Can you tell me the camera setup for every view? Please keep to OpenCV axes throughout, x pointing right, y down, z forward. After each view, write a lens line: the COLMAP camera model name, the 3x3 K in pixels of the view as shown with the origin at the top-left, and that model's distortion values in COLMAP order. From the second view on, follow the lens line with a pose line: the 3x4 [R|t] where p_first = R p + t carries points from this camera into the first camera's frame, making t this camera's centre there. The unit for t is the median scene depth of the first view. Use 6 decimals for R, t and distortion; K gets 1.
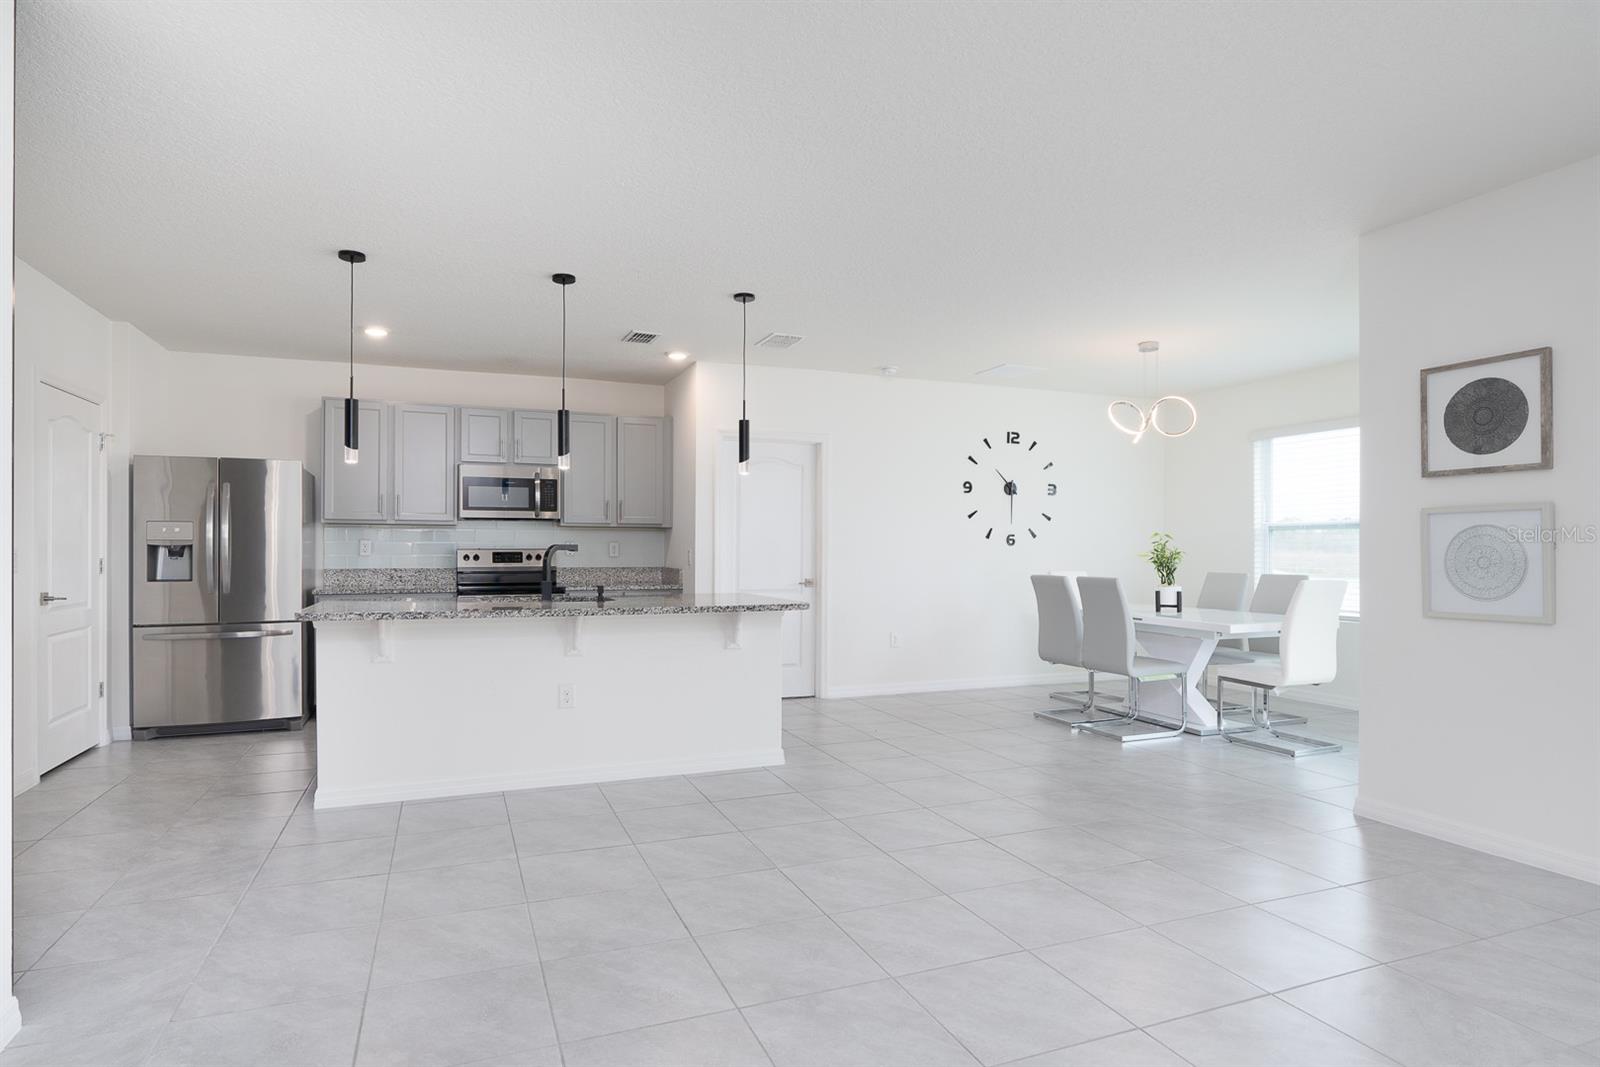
lens RADIAL K [[866.9, 0, 799.5], [0, 866.9, 554.6], [0, 0, 1]] dist [-0.002682, -0.001471]
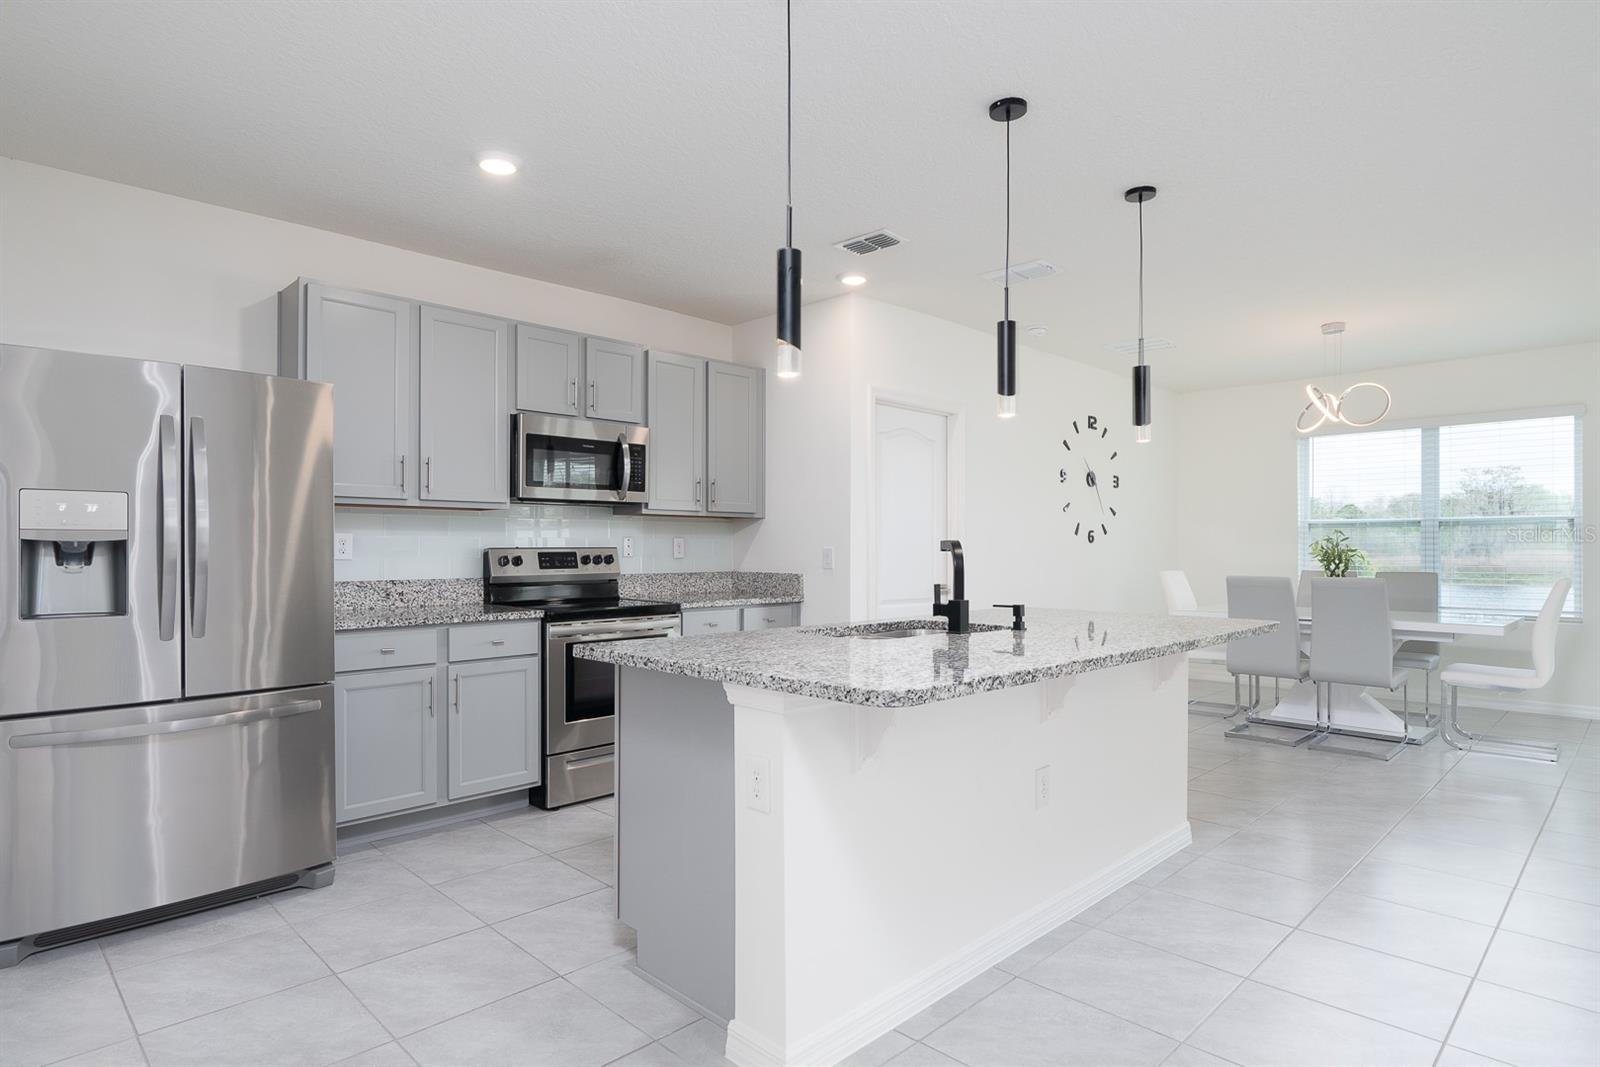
lens RADIAL K [[869.5, 0, 796.2], [0, 869.5, 547.8], [0, 0, 1]] dist [-0.001816, 0.000103]
pose [[0.920905, -0.001771, 0.389784, -0.450465], [0.003641, 0.999985, -0.004058, -0.003109], [-0.389771, 0.005156, 0.920898, 0.336374]]
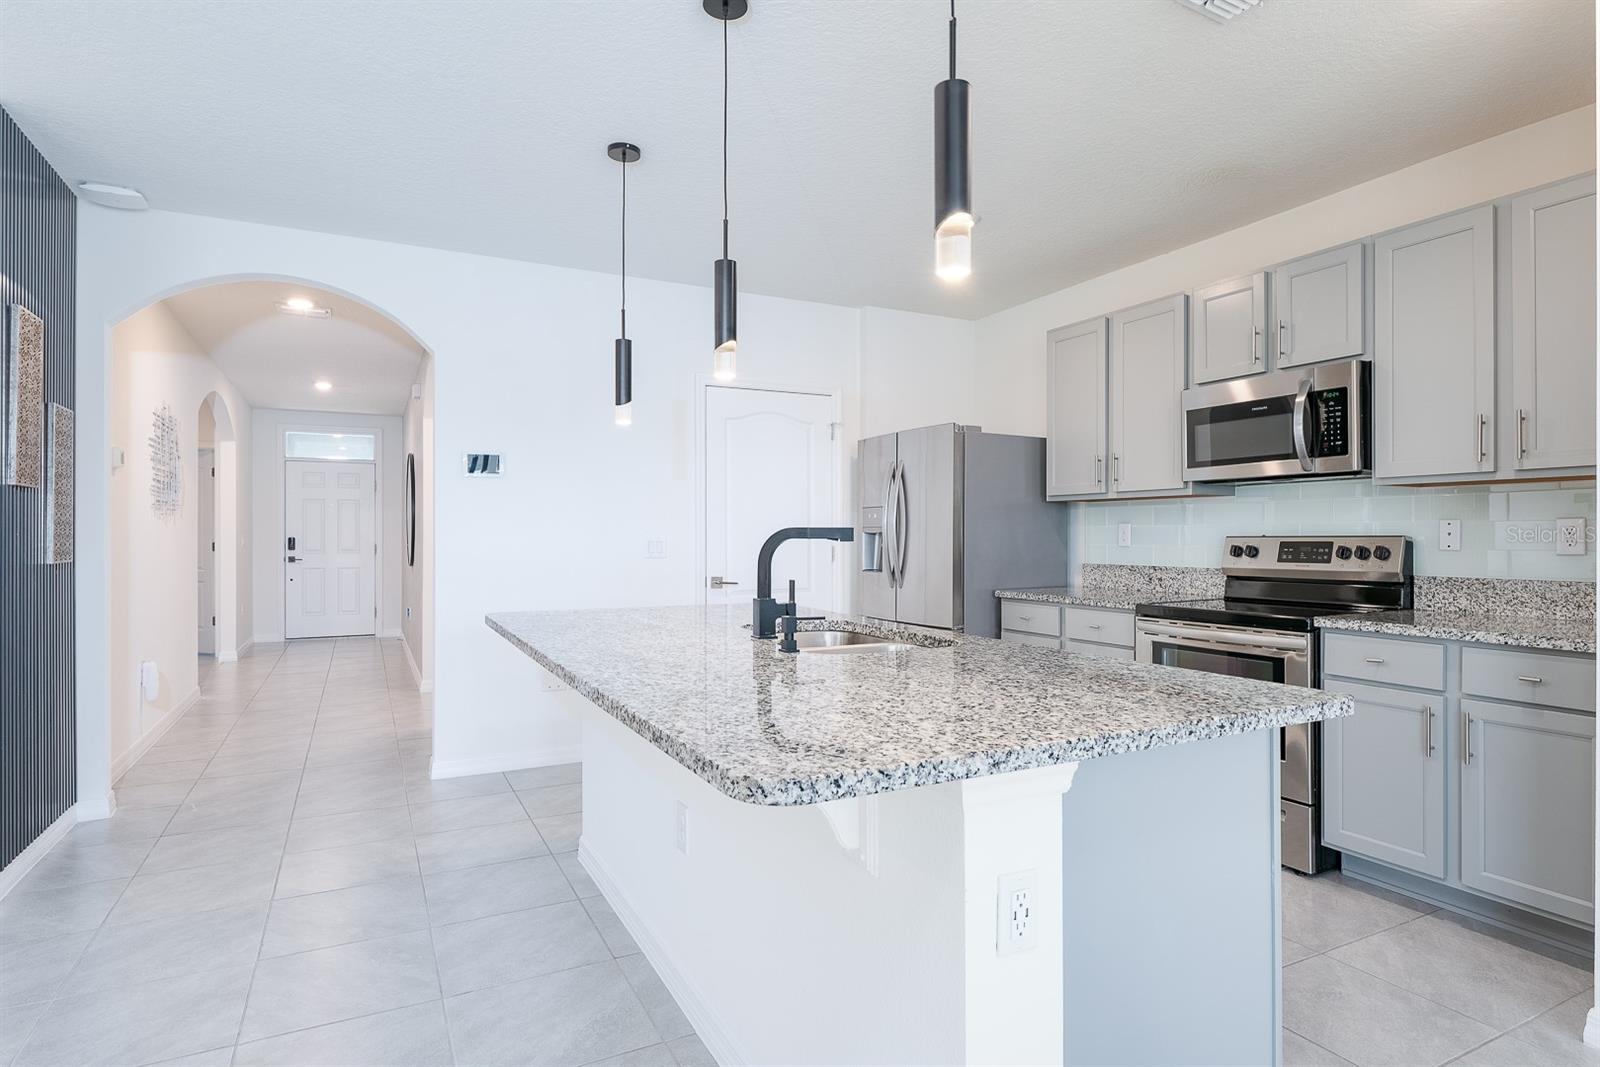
lens RADIAL K [[869.7, 0, 800.0], [0, 869.7, 533.5], [0, 0, 1]] dist [0.003677, 0.001465]
pose [[0.081982, -0.005376, -0.996619, 0.168003], [-0.007078, 0.999957, -0.005976, -0.002779], [0.996609, 0.007544, 0.081940, 0.689489]]
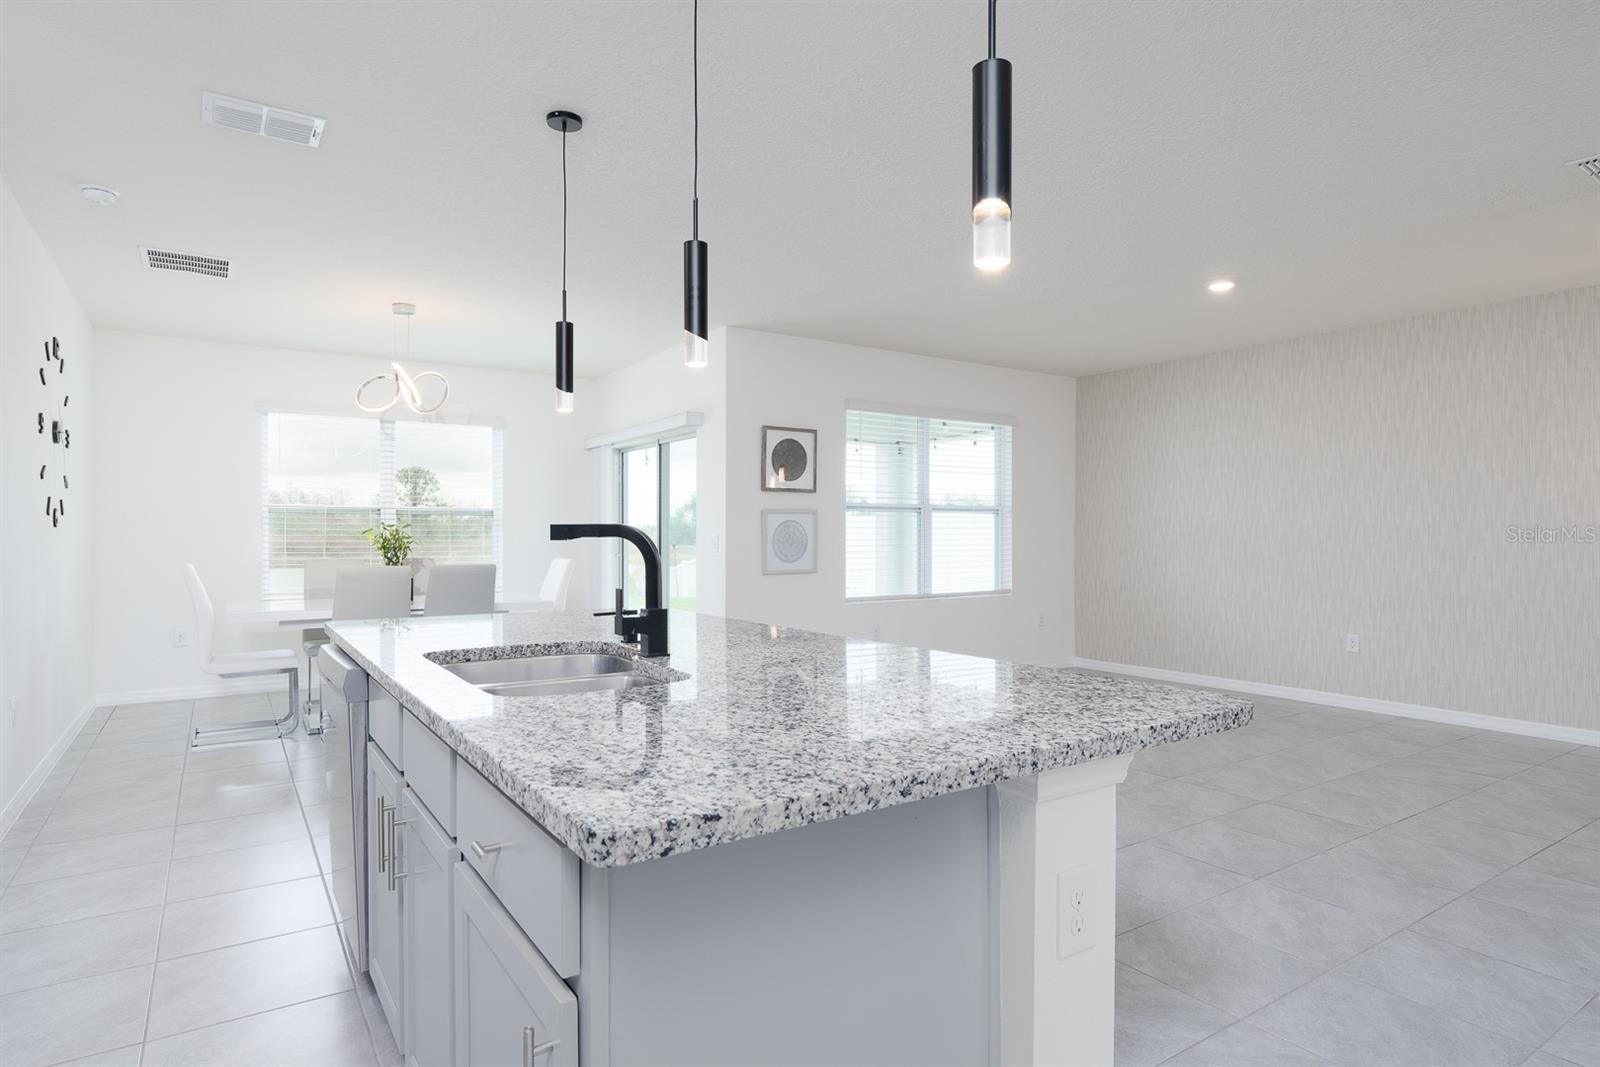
lens RADIAL K [[869.7, 0, 800.0], [0, 869.7, 533.5], [0, 0, 1]] dist [0.003677, 0.001465]
pose [[-0.206544, -0.001577, 0.978436, -0.519890], [0.004823, 0.999985, 0.002630, -0.006092], [-0.978425, 0.005262, -0.206533, 0.718881]]
